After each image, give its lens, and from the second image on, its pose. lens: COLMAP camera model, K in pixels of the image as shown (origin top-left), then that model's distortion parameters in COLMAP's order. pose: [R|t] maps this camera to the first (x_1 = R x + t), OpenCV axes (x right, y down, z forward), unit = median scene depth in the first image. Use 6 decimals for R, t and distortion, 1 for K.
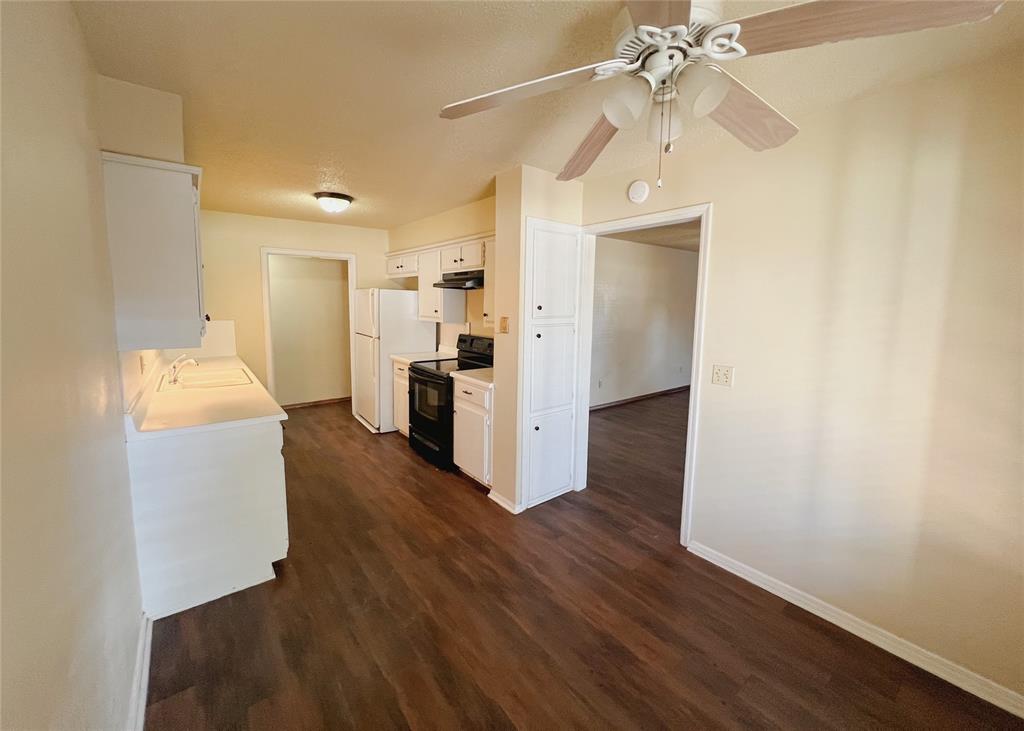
lens RADIAL K [[409.9, 0, 508.6], [0, 409.9, 343.9], [0, 0, 1]] dist [-0.000896, 0.000013]
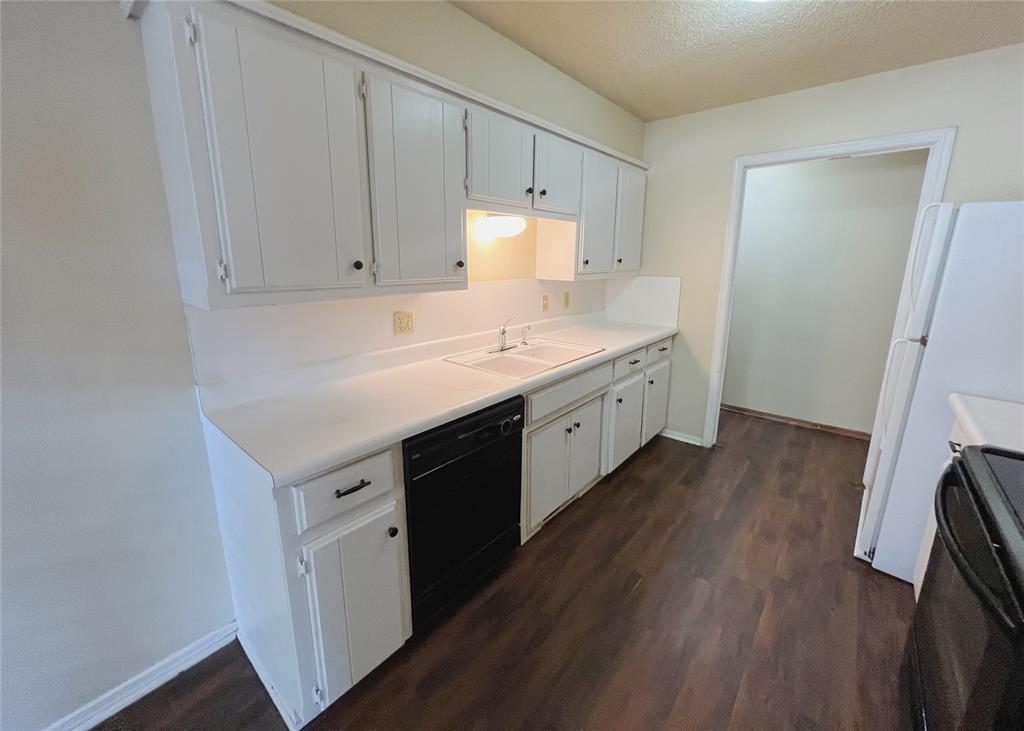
lens RADIAL K [[409.9, 0, 508.6], [0, 409.9, 343.9], [0, 0, 1]] dist [-0.000896, 0.000013]
pose [[0.197256, 0.194834, -0.960796, -0.035890], [-0.092989, 0.979352, 0.179506, -0.044260], [0.975932, 0.053935, 0.211300, 0.575282]]
